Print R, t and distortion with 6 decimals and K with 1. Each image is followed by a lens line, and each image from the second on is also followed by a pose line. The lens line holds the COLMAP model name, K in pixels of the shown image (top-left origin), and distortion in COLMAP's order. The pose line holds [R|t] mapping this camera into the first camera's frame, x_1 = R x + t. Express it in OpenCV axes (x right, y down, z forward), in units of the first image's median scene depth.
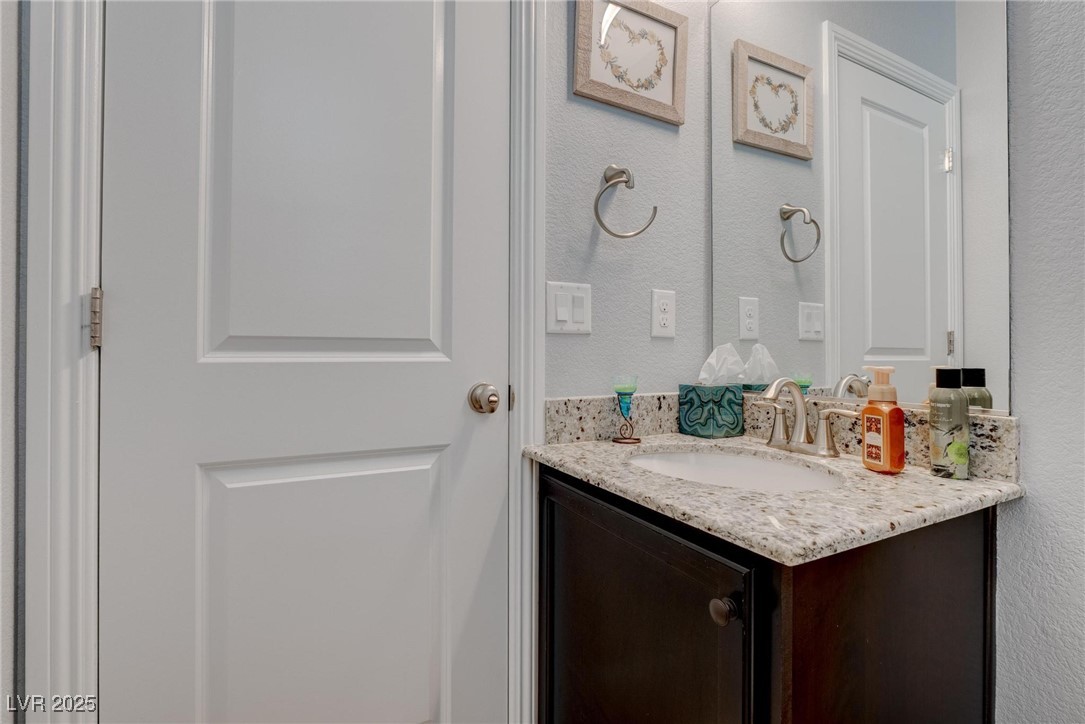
lens RADIAL K [[492.0, 0, 534.4], [0, 492.0, 355.5], [0, 0, 1]] dist [-0.025550, 0.008207]
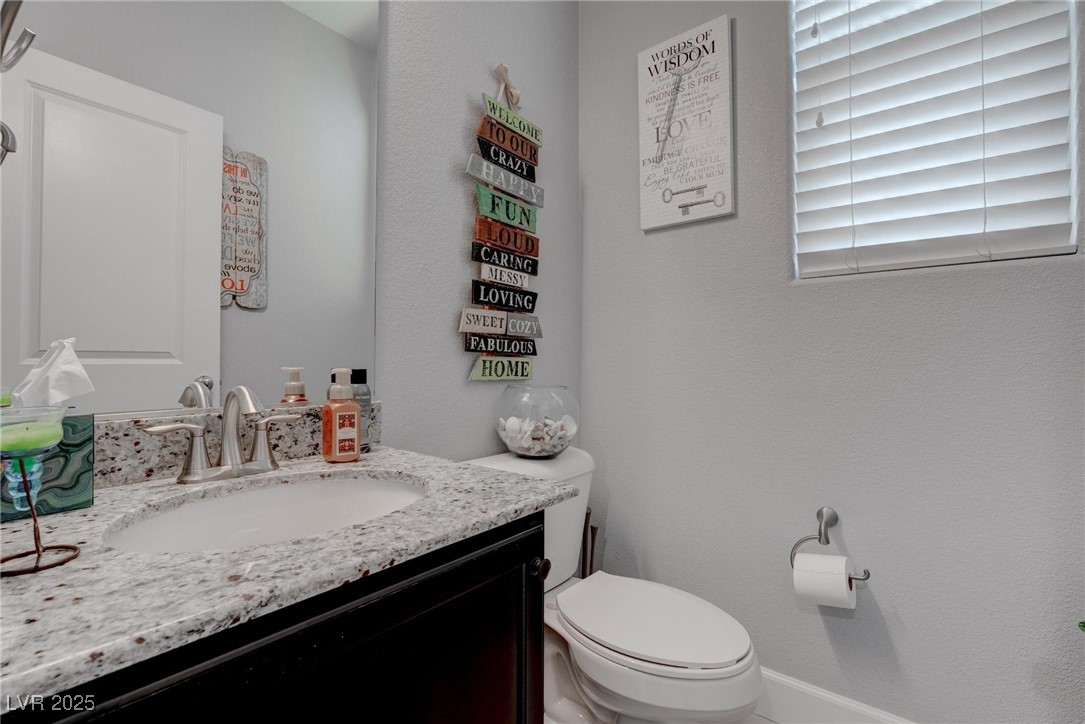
lens RADIAL K [[492.0, 0, 537.7], [0, 492.0, 358.6], [0, 0, 1]] dist [-0.025550, 0.008207]
pose [[-0.400285, -0.002170, 0.916388, -0.514600], [0.002208, 0.999992, 0.003333, -0.003453], [-0.916388, 0.003358, -0.400277, 1.058019]]
